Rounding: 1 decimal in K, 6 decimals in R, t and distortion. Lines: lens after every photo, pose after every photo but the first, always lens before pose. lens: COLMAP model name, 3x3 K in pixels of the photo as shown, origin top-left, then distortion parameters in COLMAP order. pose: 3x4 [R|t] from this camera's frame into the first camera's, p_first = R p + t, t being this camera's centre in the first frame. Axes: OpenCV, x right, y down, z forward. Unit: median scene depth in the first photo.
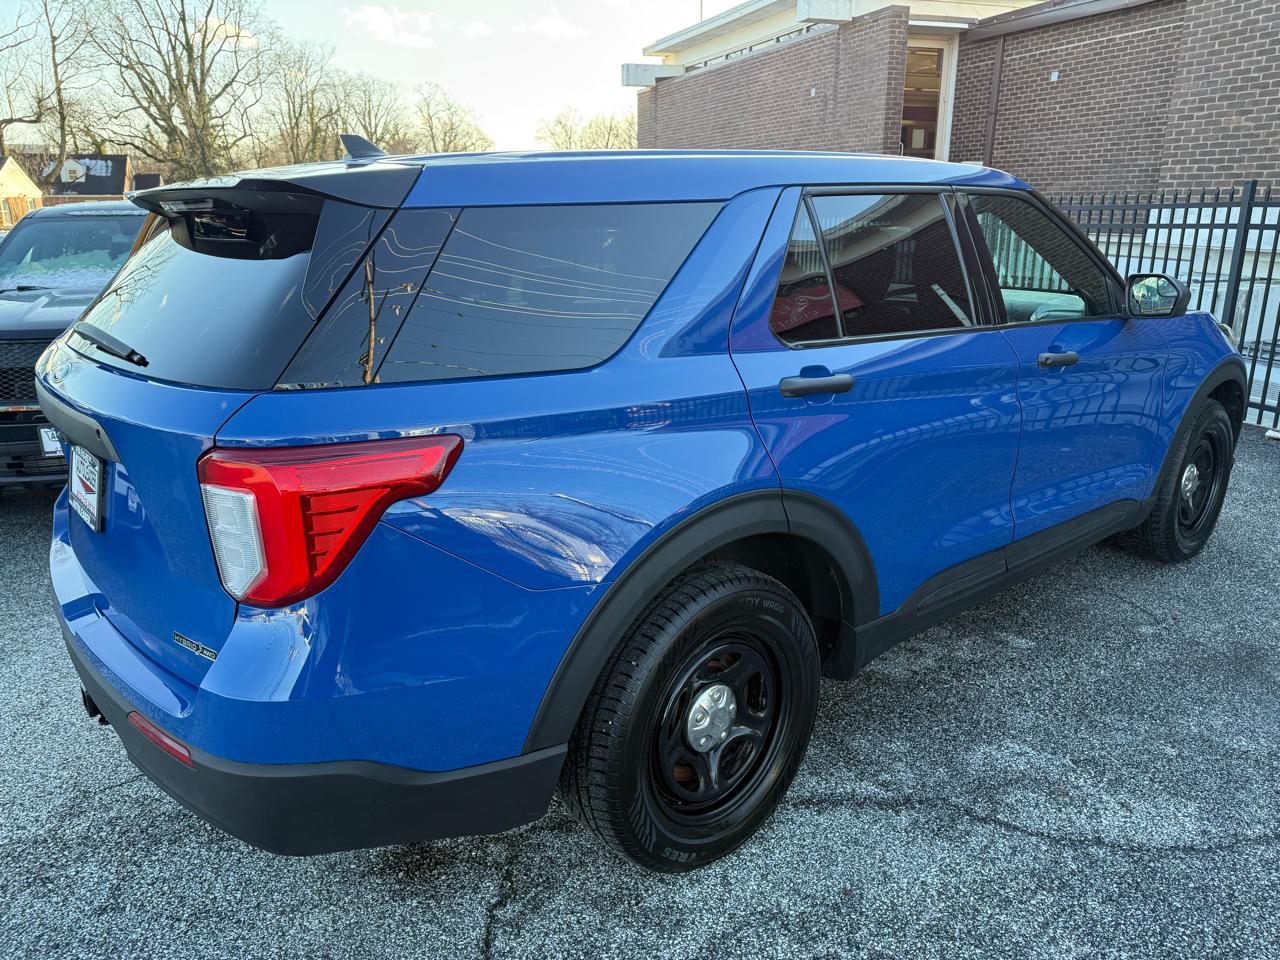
lens RADIAL K [[890.8, 0, 588.4], [0, 890.8, 475.2], [0, 0, 1]] dist [-0.000848, -0.005265]
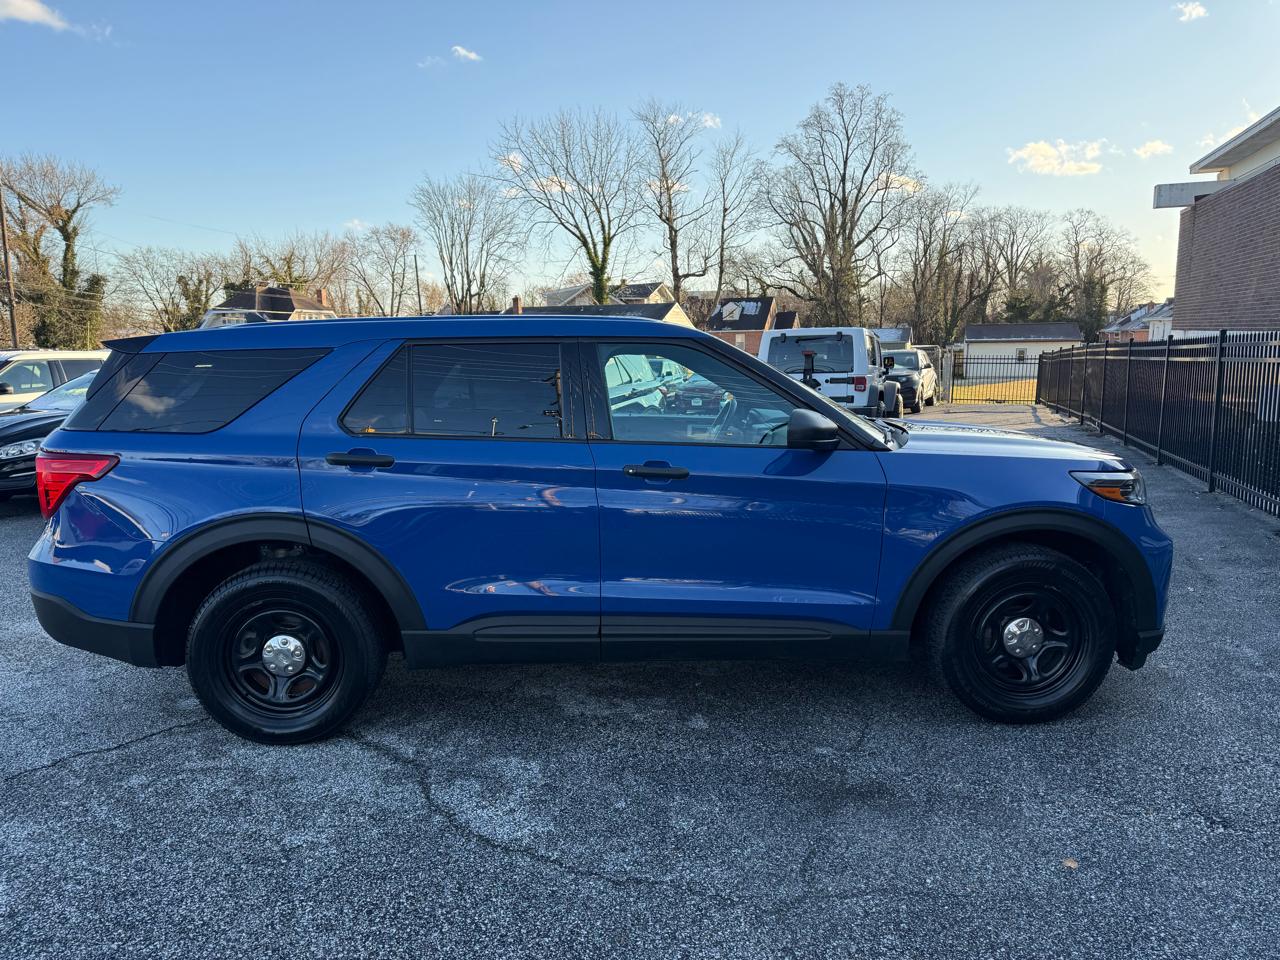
lens RADIAL K [[873.2, 0, 640.0], [0, 873.2, 480.0], [0, 0, 1]] dist [0.050568, -0.061656]
pose [[0.789417, 0.087007, -0.607660, 0.206908], [-0.165084, 0.983527, -0.073636, -0.004358], [0.591243, 0.158445, 0.790776, 0.005936]]
